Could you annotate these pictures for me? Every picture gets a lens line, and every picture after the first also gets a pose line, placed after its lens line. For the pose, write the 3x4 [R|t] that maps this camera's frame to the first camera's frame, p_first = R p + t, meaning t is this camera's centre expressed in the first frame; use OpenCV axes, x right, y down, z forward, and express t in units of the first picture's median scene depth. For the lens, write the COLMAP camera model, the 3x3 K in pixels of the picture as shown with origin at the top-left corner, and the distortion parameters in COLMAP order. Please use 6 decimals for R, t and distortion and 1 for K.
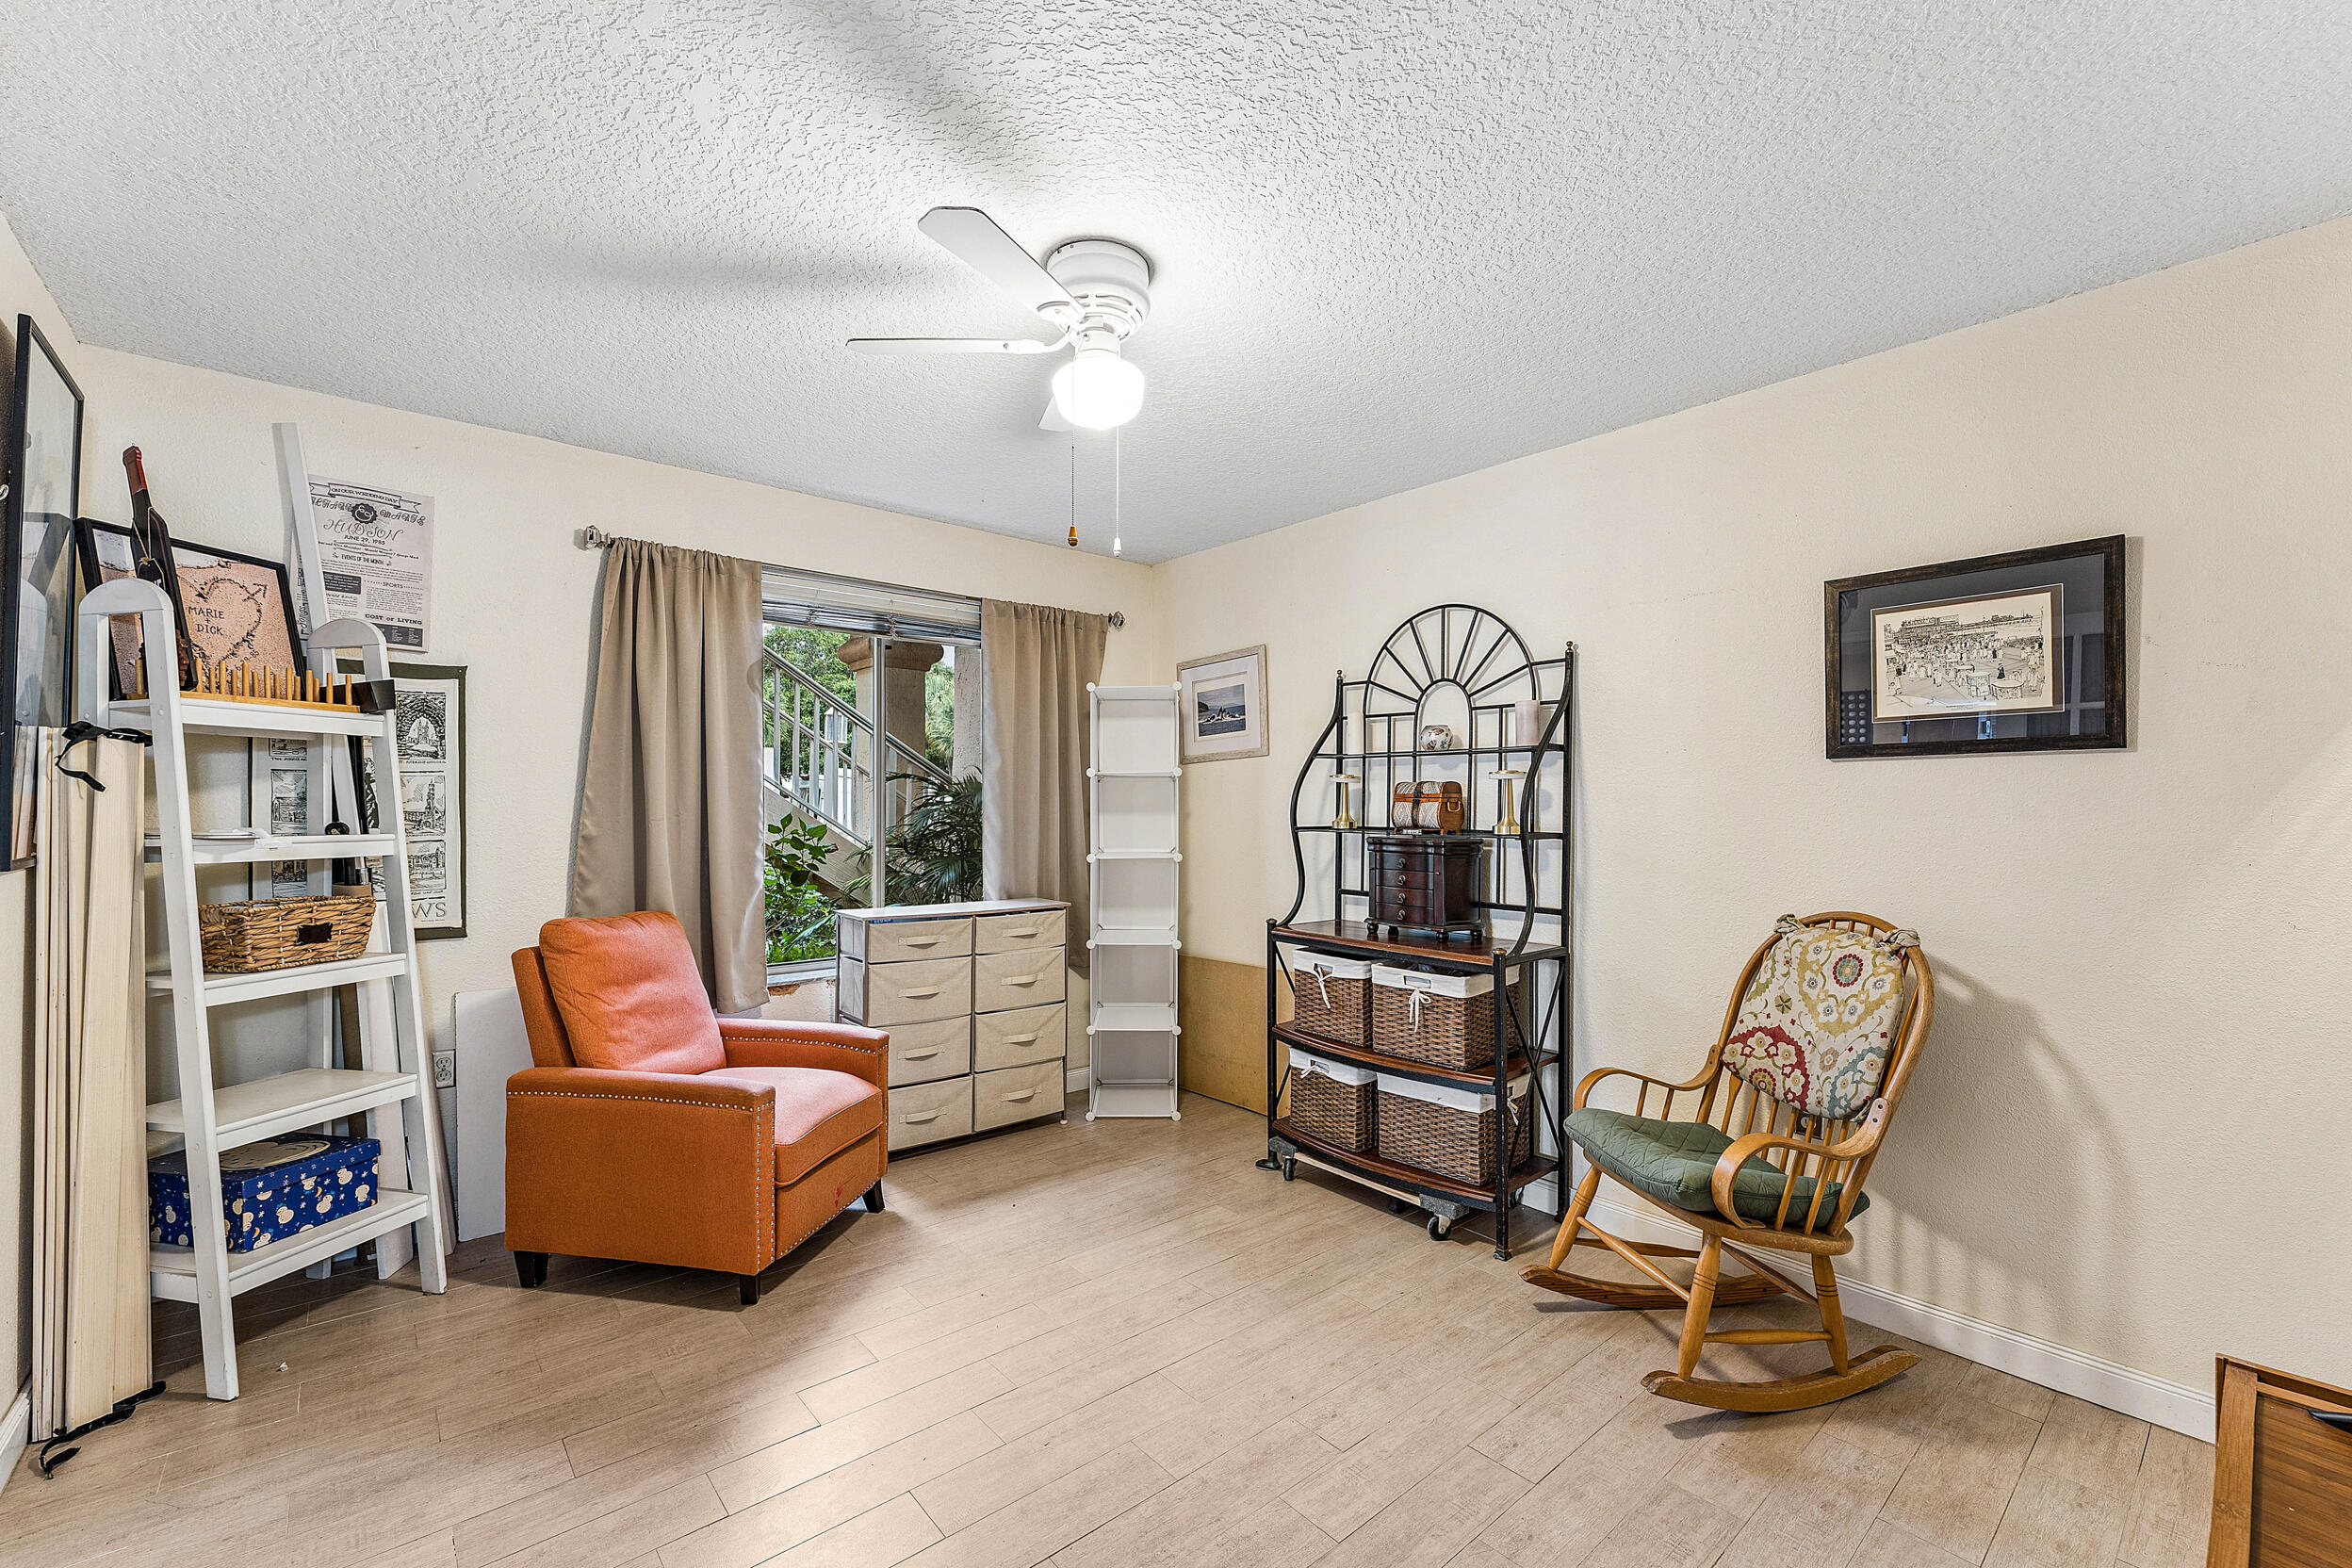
lens RADIAL K [[962.8, 0, 1180.3], [0, 962.8, 801.9], [0, 0, 1]] dist [0.000298, -0.000290]
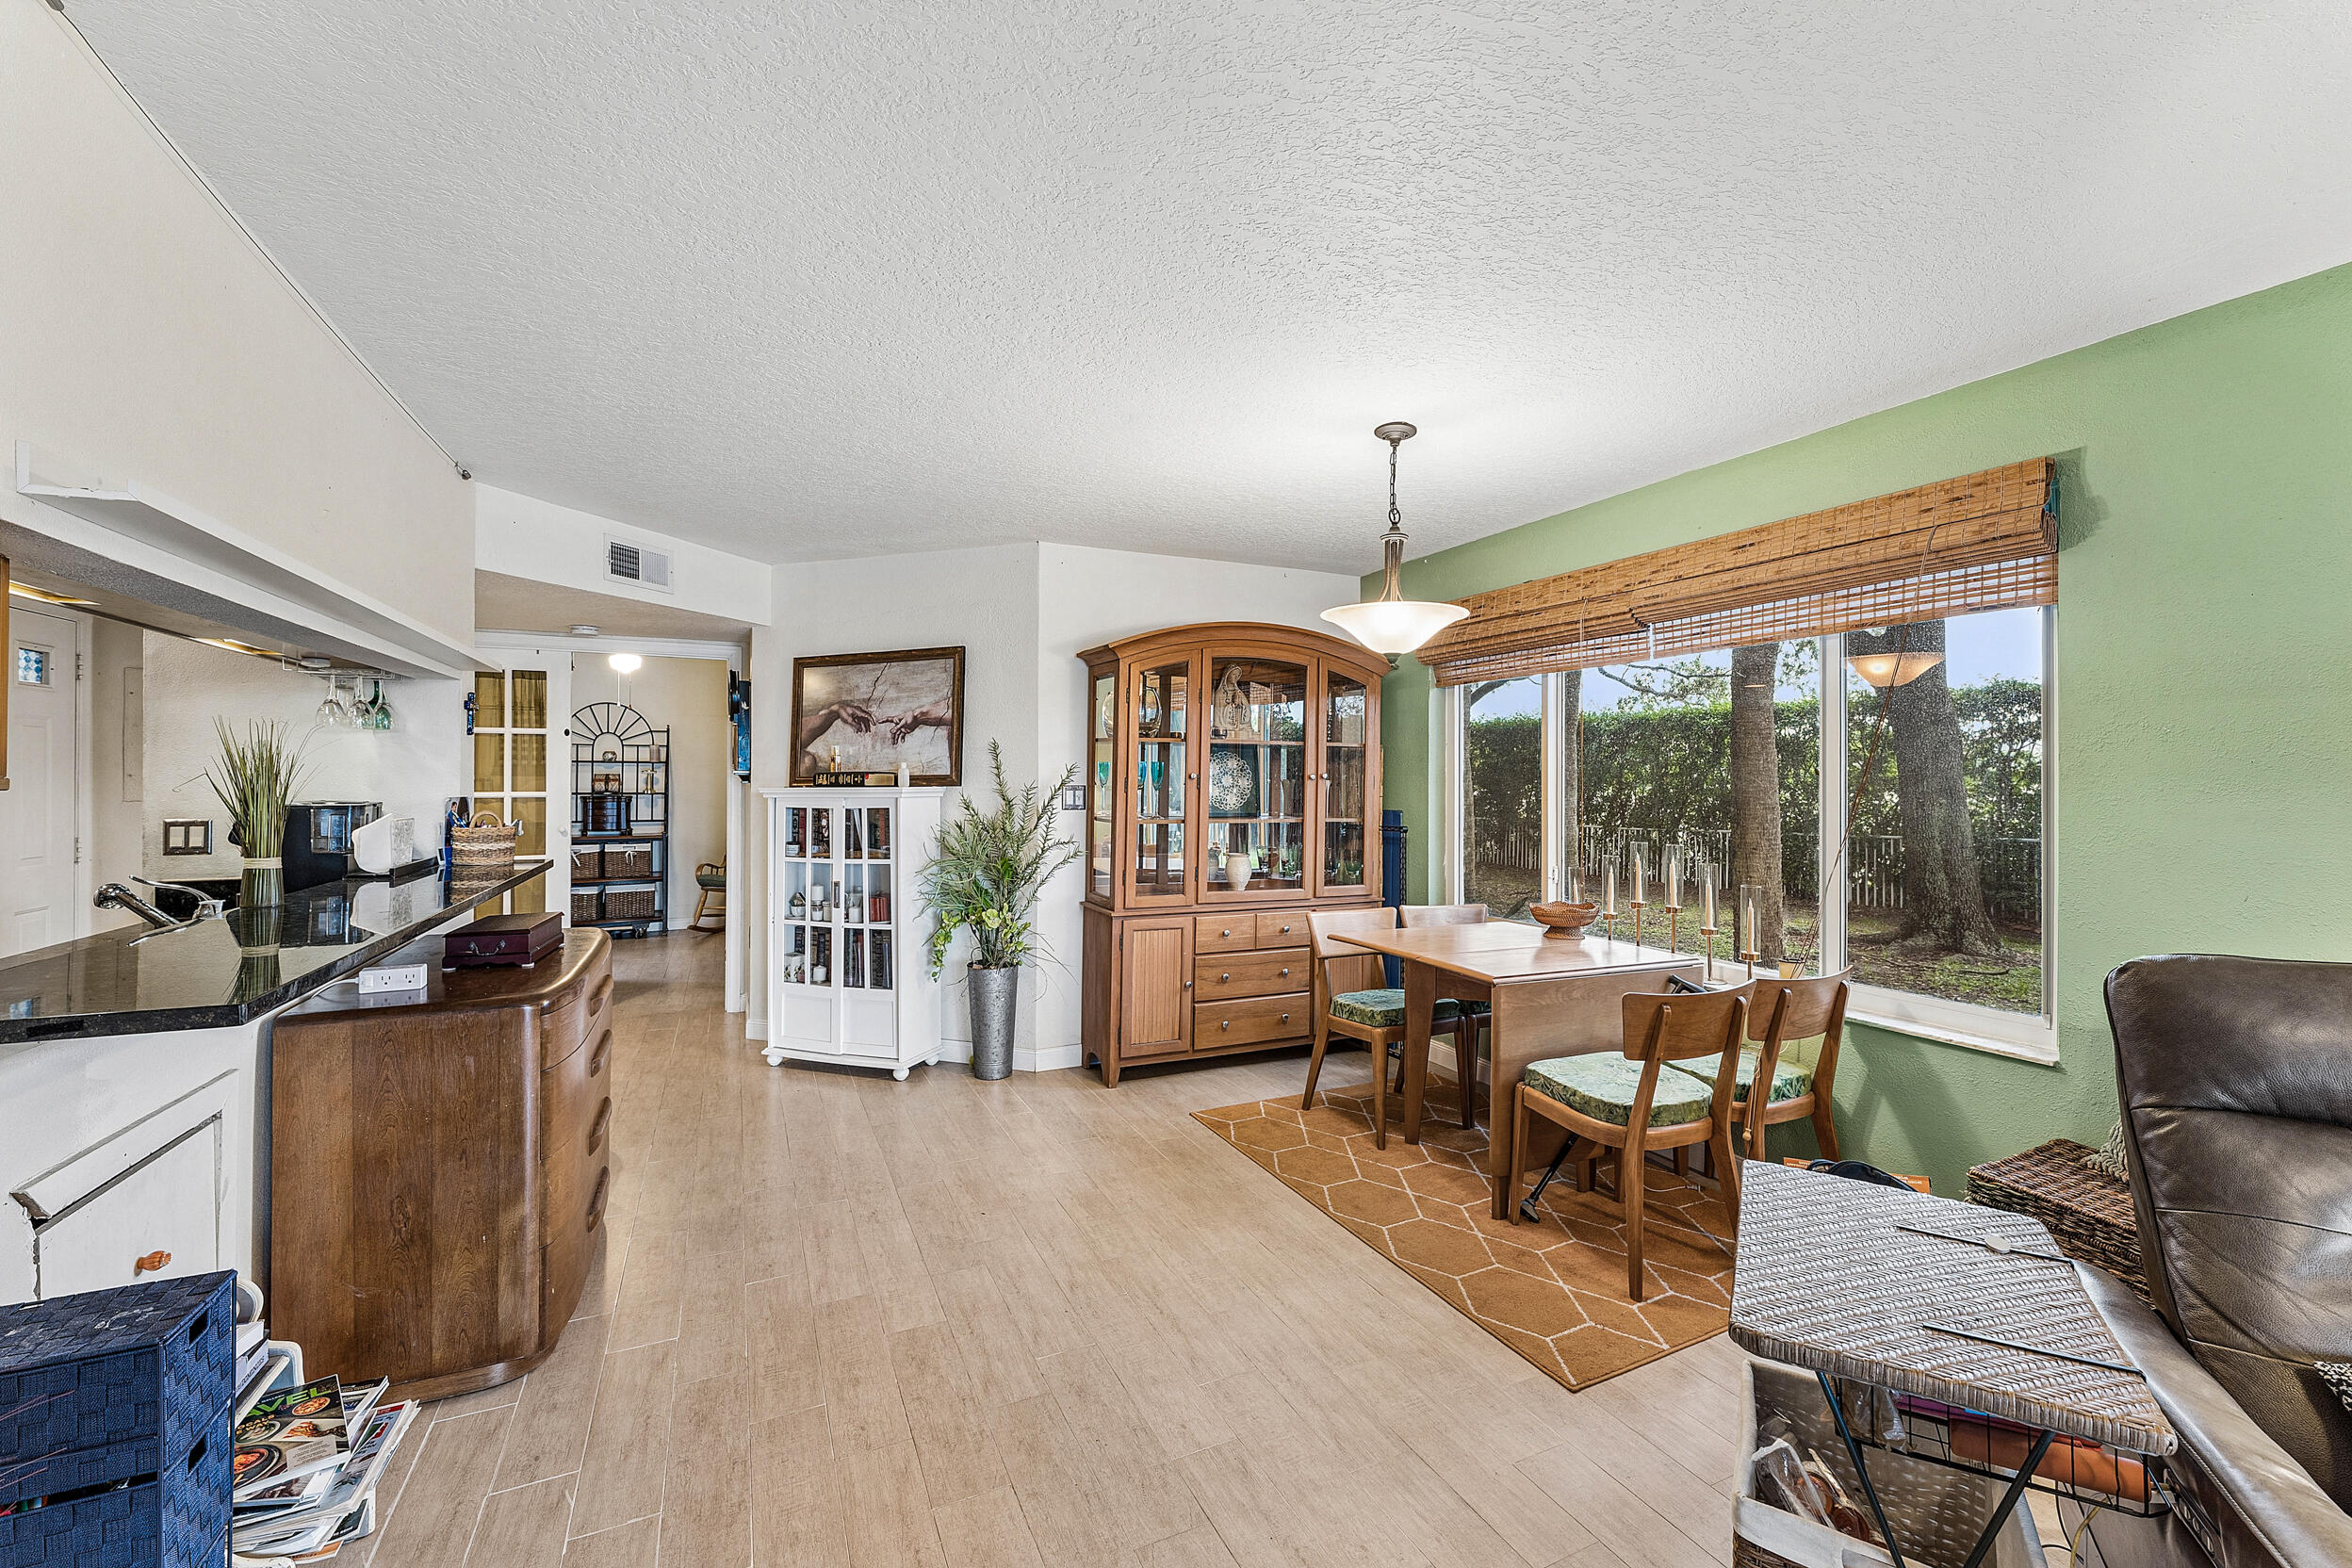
lens RADIAL K [[962.8, 0, 1182.9], [0, 962.8, 773.7], [0, 0, 1]] dist [0.000298, -0.000290]
pose [[0.265749, 0.000698, 0.964042, -1.789921], [-0.000920, 0.999999, -0.000470, -0.021379], [-0.964042, -0.000763, 0.265750, -1.128620]]
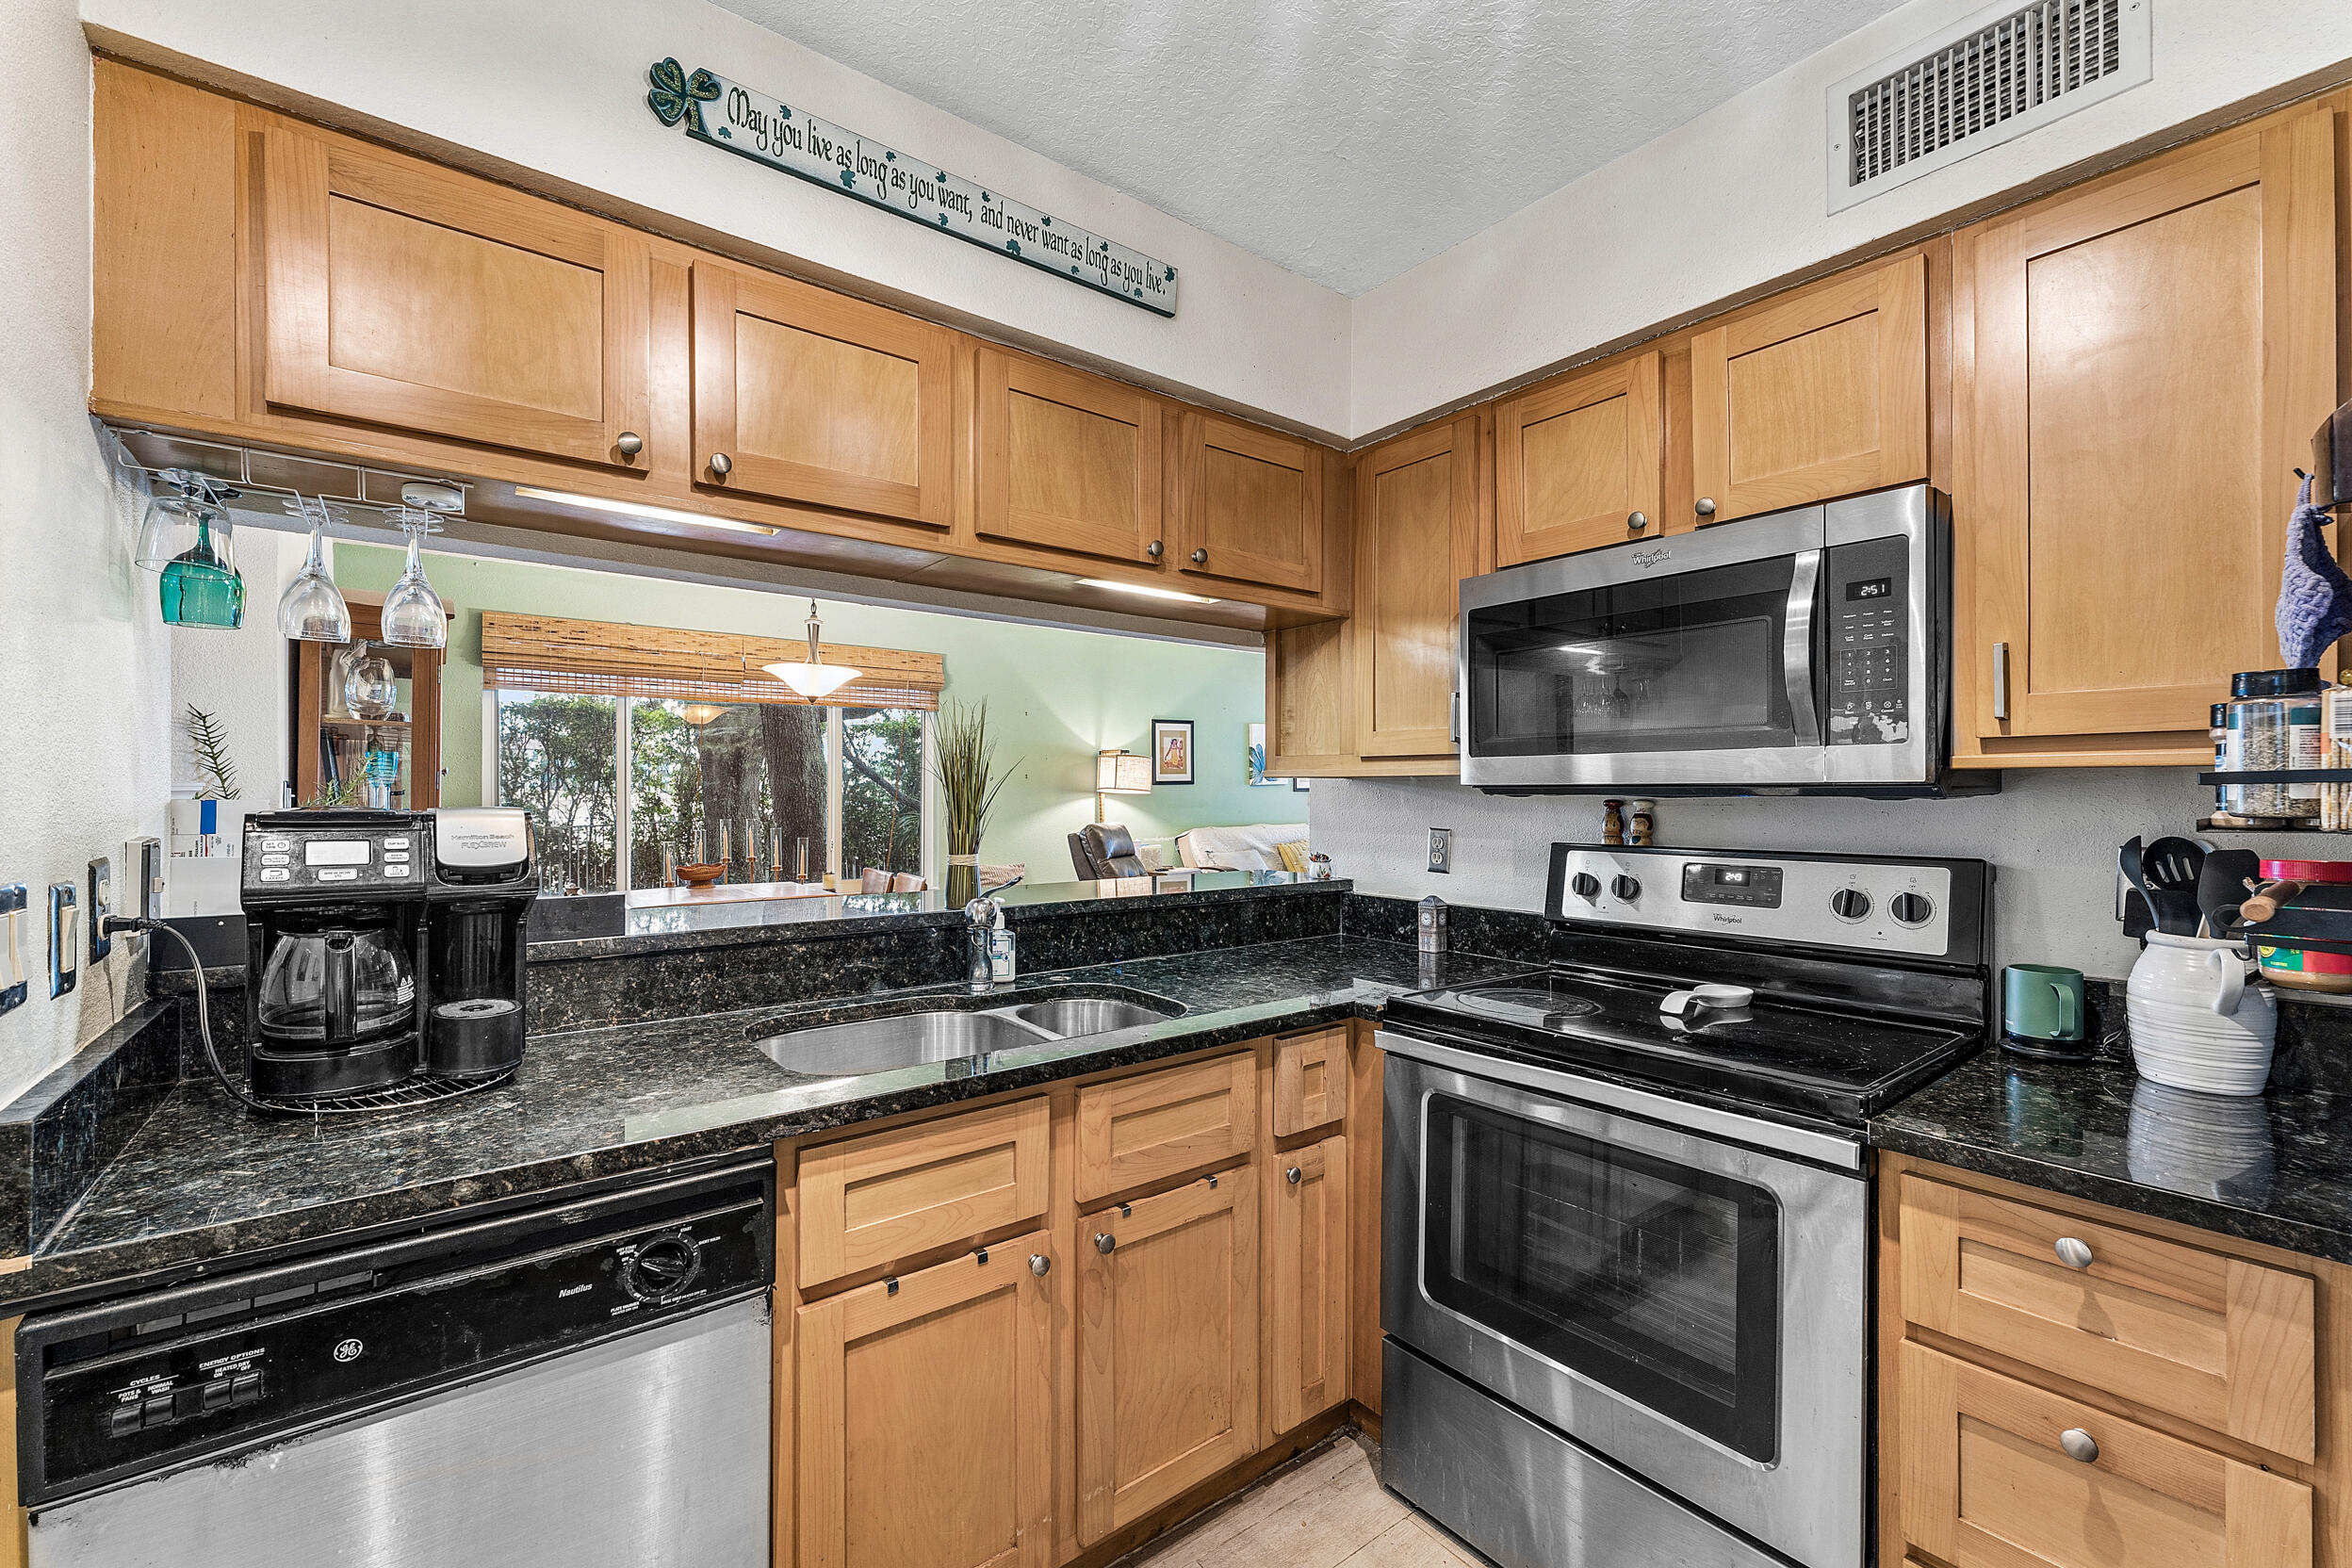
lens RADIAL K [[962.8, 0, 1173.7], [0, 962.8, 787.7], [0, 0, 1]] dist [0.000298, -0.000290]
pose [[-0.998522, -0.009604, 0.053495, -1.463660], [-0.009391, 0.999947, 0.004216, -0.012683], [-0.053533, 0.003707, -0.998559, 0.349524]]
